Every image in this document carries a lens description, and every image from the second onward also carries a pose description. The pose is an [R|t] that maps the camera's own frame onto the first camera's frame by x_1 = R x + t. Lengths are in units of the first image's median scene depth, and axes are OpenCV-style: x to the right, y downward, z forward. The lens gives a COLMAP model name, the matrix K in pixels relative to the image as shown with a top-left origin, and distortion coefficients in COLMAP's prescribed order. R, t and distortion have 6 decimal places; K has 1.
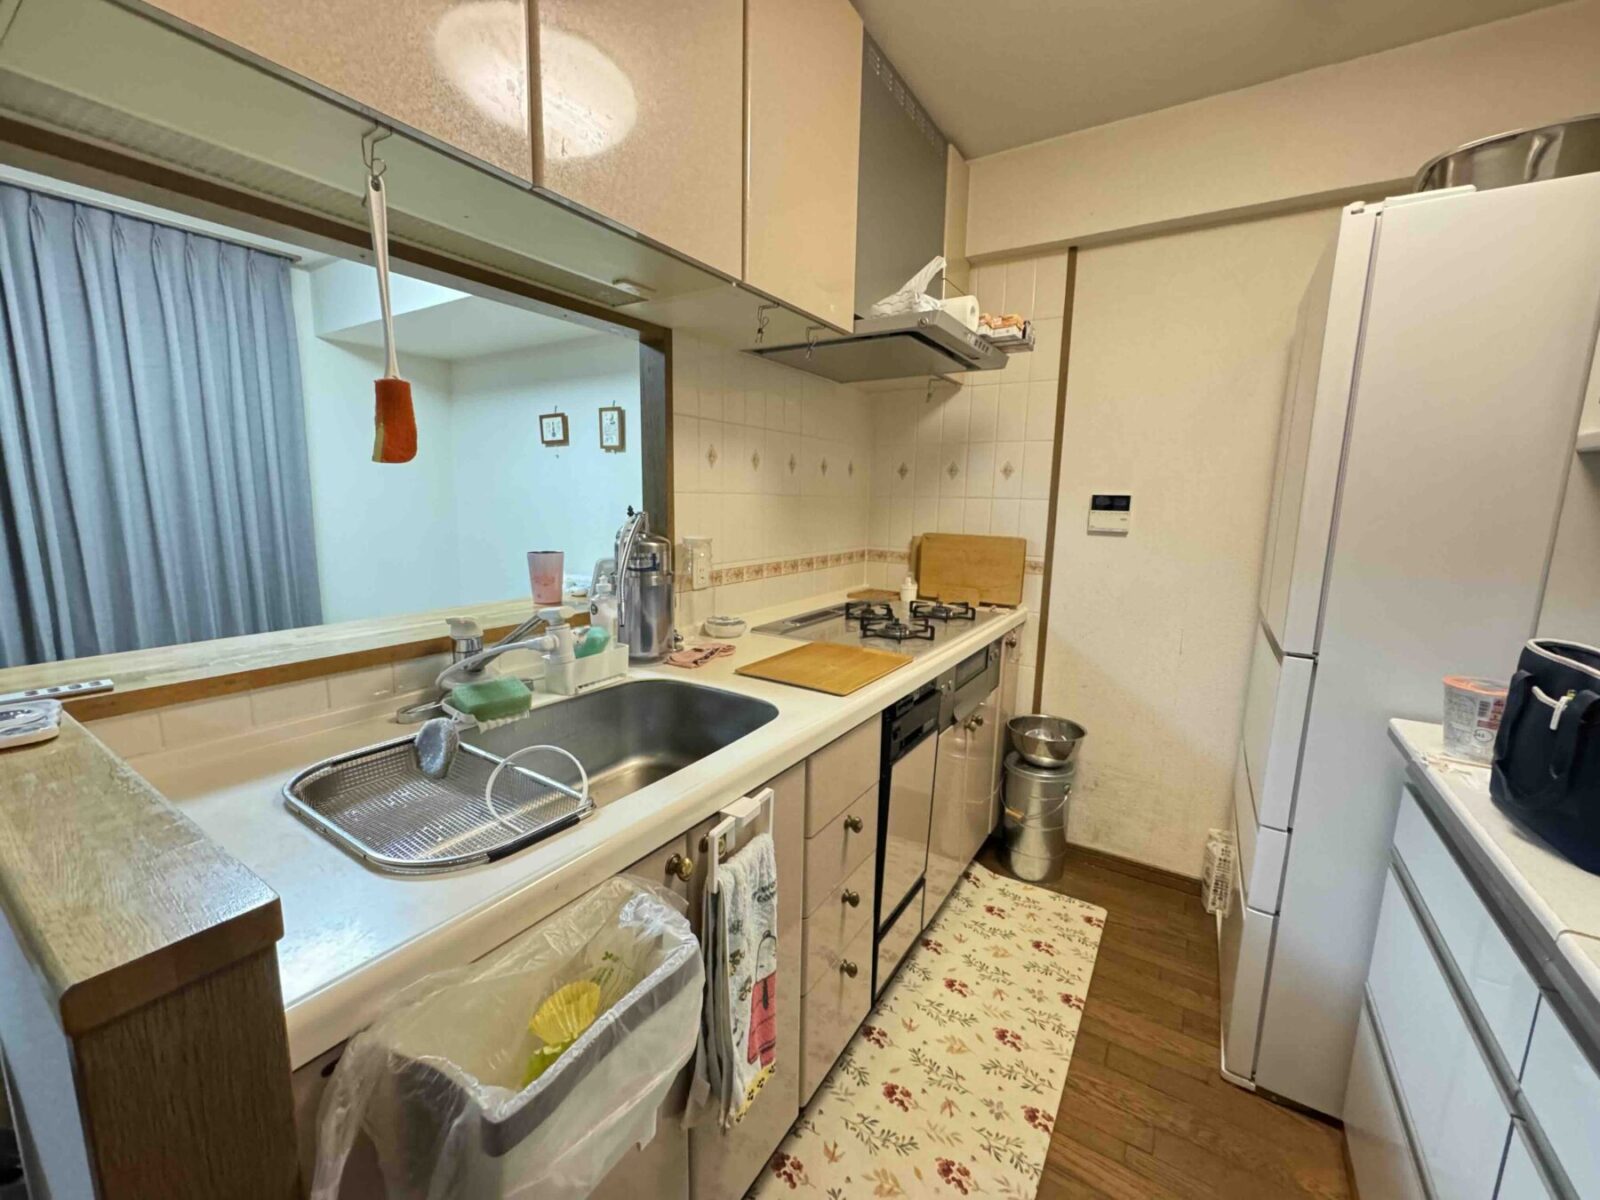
lens RADIAL K [[638.7, 0, 796.6], [0, 638.7, 598.2], [0, 0, 1]] dist [-0.000861, -0.000050]
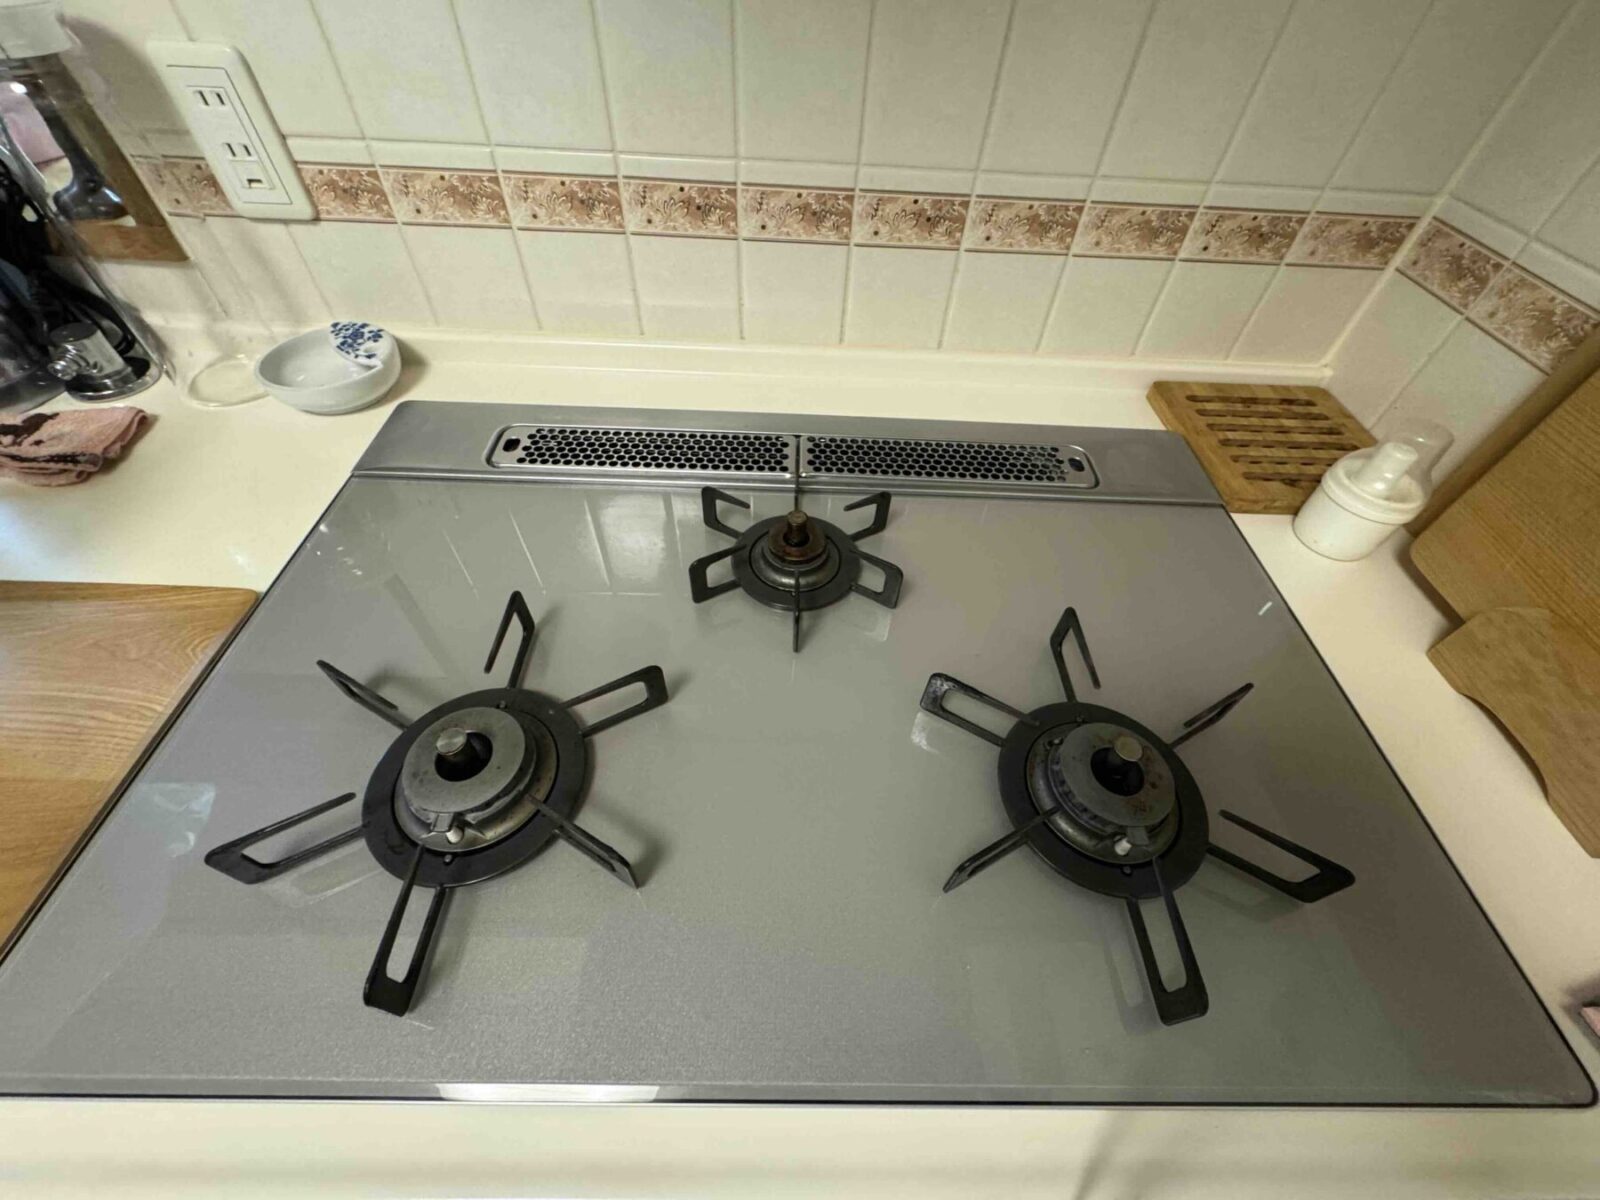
lens RADIAL K [[638.7, 0, 799.2], [0, 638.7, 599.3], [0, 0, 1]] dist [-0.000861, -0.000050]
pose [[0.539376, 0.642932, -0.543795, 0.200625], [-0.164467, 0.713784, 0.680781, -0.097486], [0.825848, -0.277760, 0.490739, 0.701239]]
